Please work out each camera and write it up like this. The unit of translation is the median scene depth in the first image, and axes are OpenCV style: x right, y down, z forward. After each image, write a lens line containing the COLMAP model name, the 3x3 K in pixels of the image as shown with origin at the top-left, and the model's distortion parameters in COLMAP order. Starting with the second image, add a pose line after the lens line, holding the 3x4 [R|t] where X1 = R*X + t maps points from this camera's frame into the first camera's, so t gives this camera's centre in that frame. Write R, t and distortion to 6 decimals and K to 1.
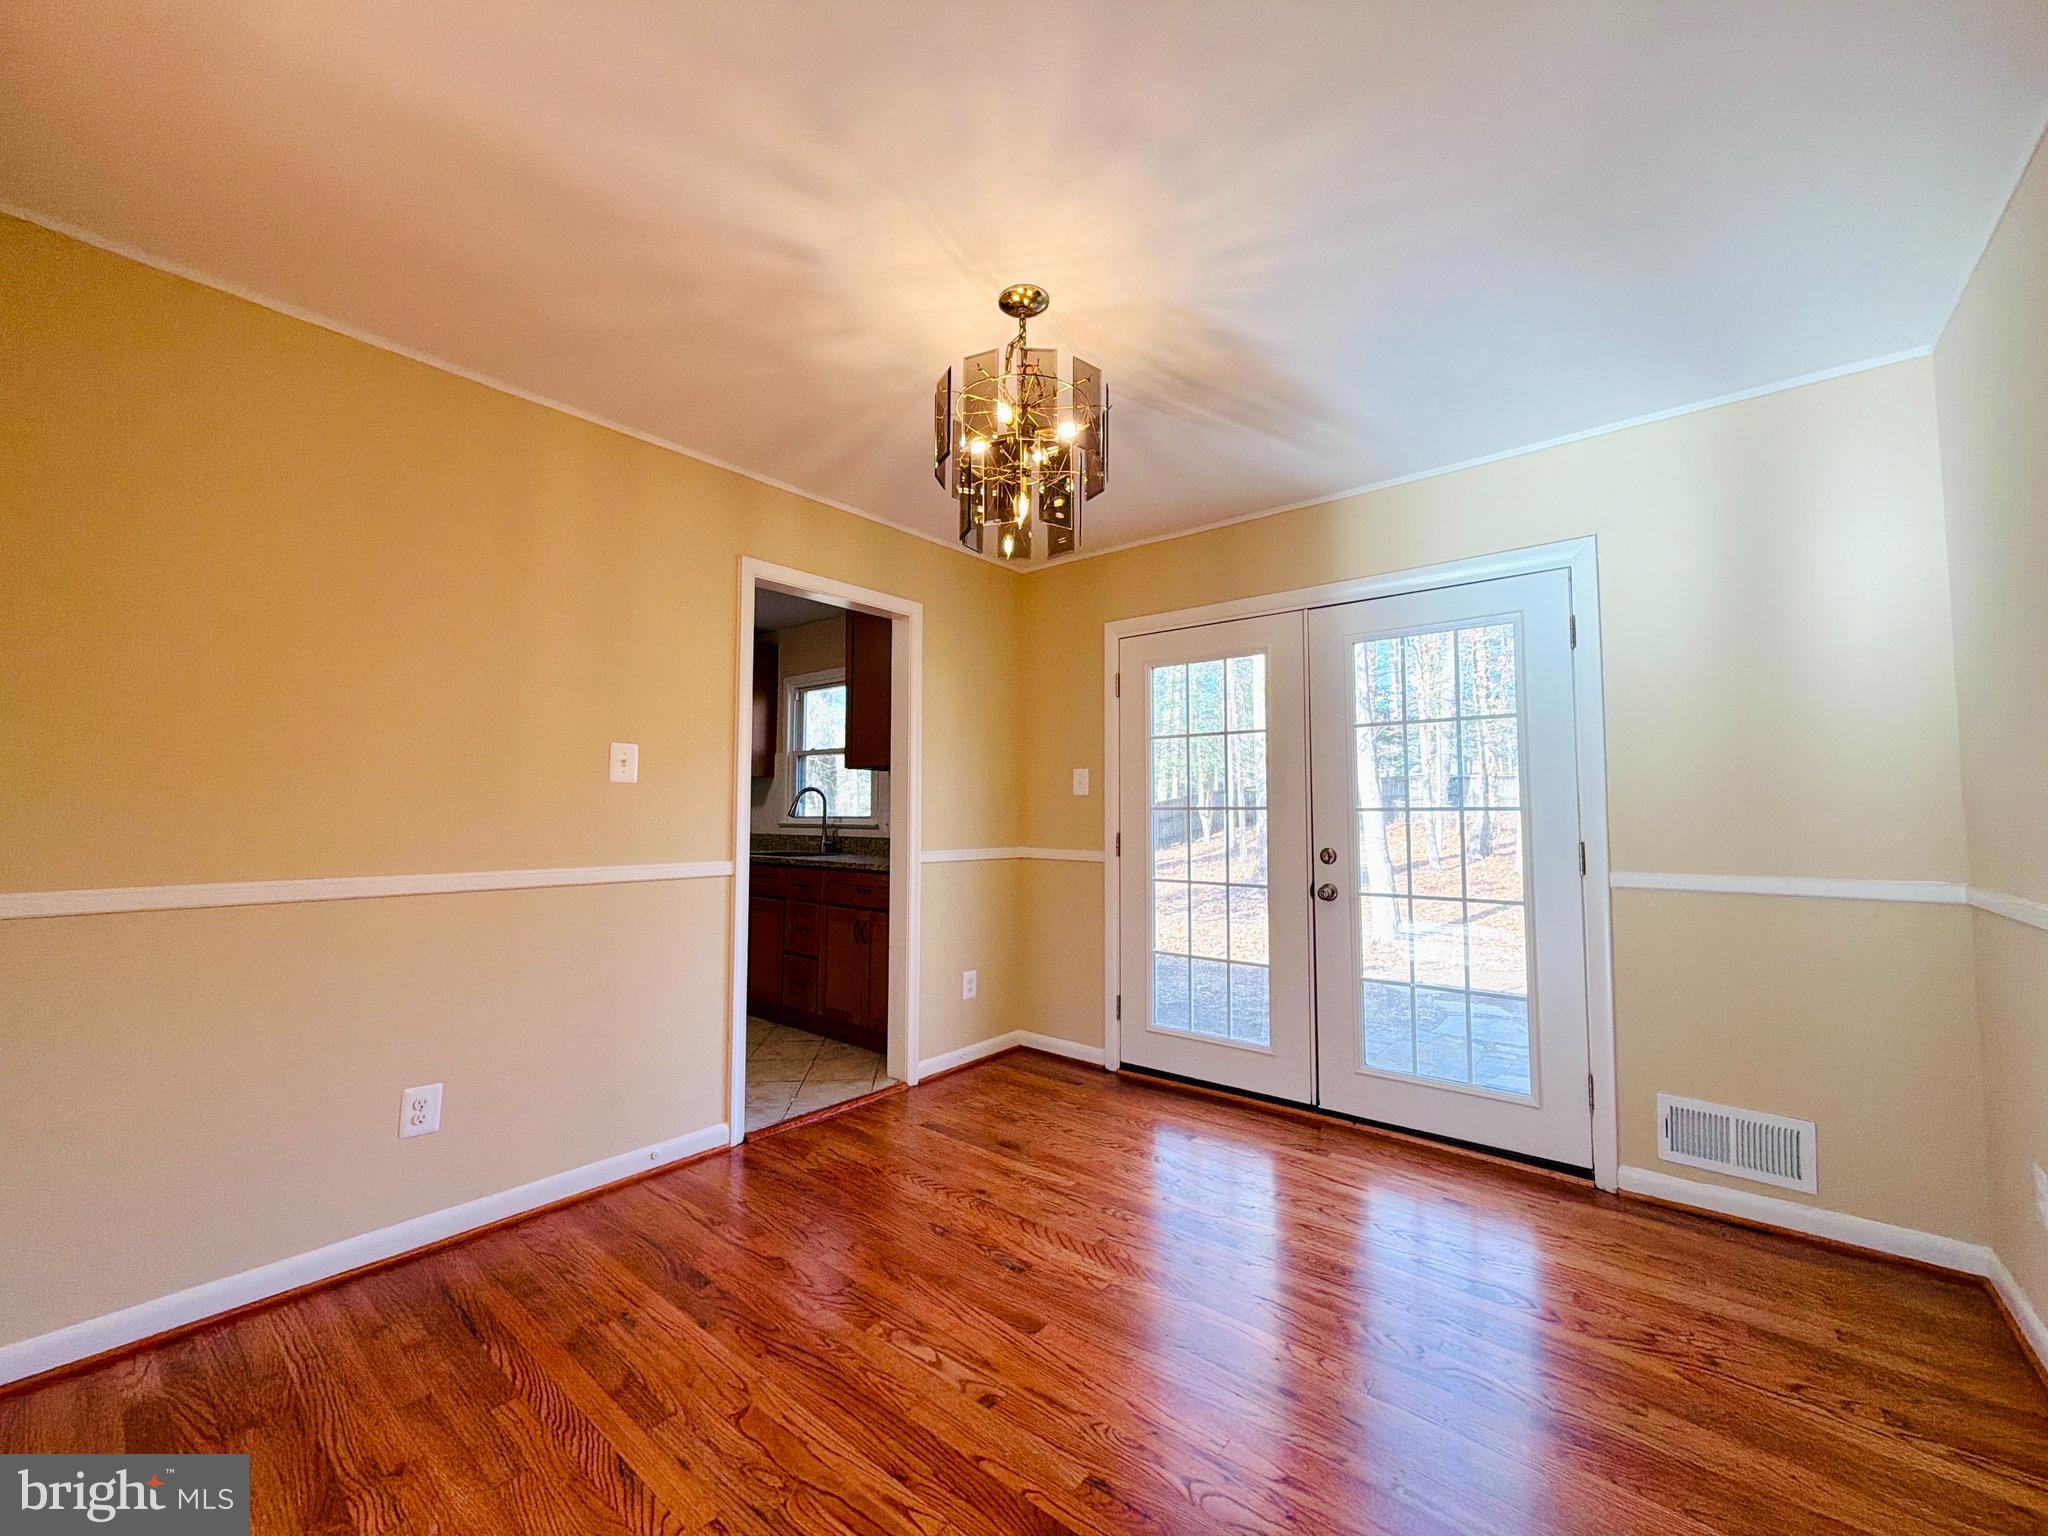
lens RADIAL K [[814.4, 0, 1022.5], [0, 814.4, 770.9], [0, 0, 1]] dist [-0.000535, 0.000471]
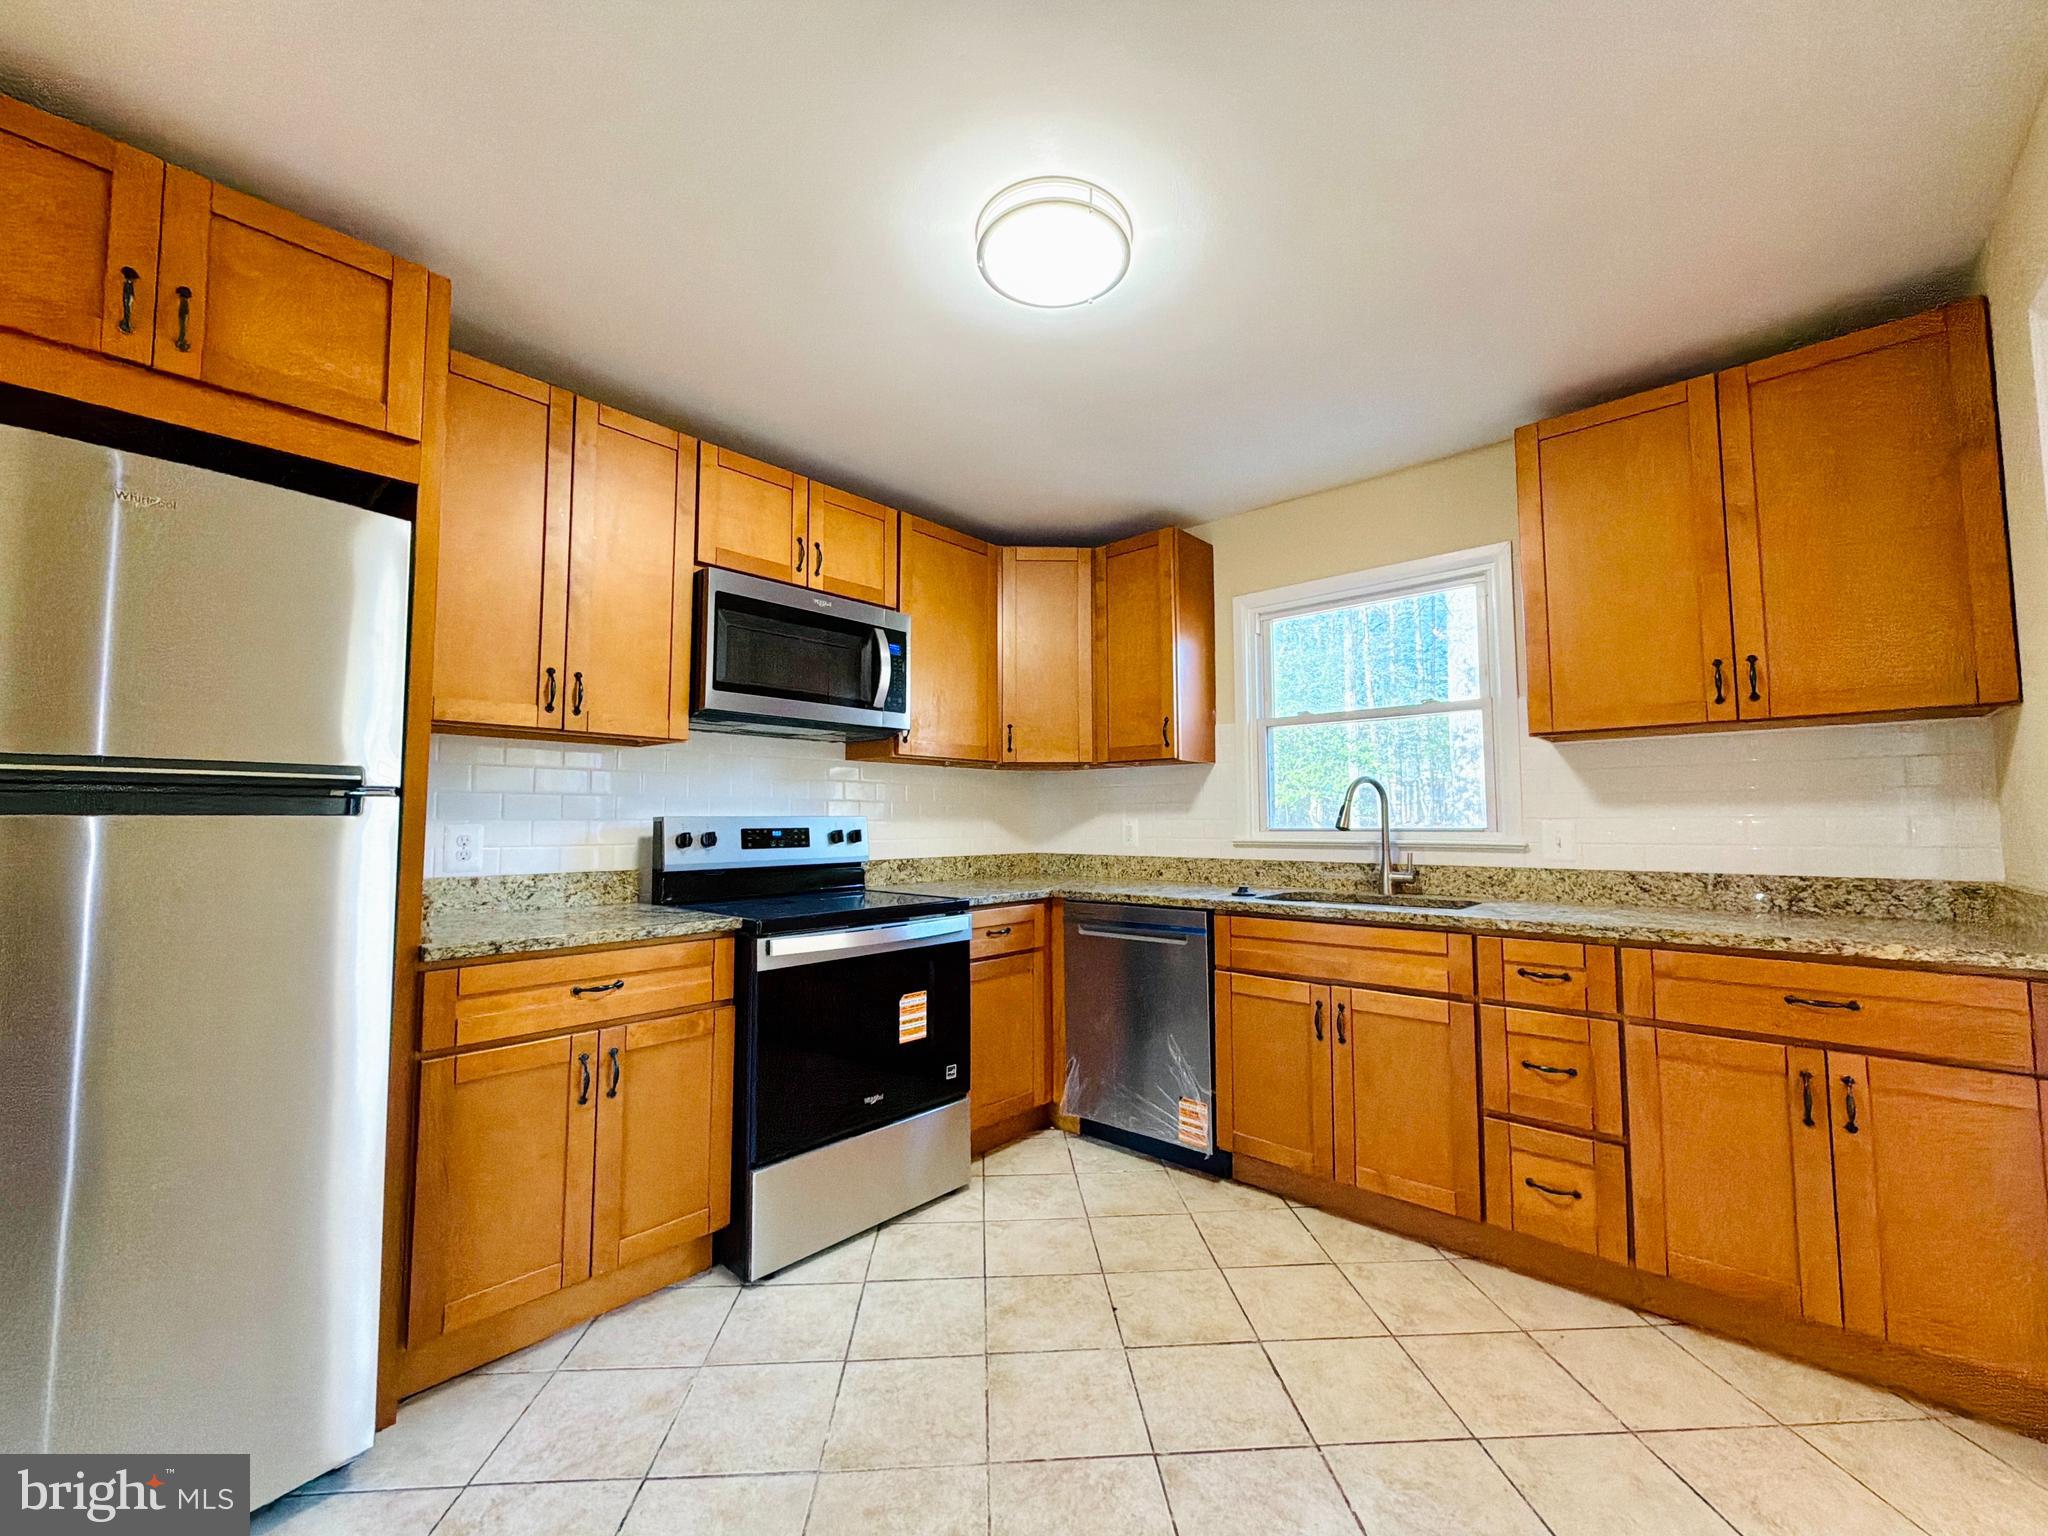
lens RADIAL K [[814.4, 0, 1022.5], [0, 814.4, 770.9], [0, 0, 1]] dist [-0.000535, 0.000471]
pose [[0.999352, -0.007505, -0.035205, -0.470776], [0.007149, 0.999922, -0.010240, 0.020507], [0.035280, 0.009981, 0.999328, 0.435219]]
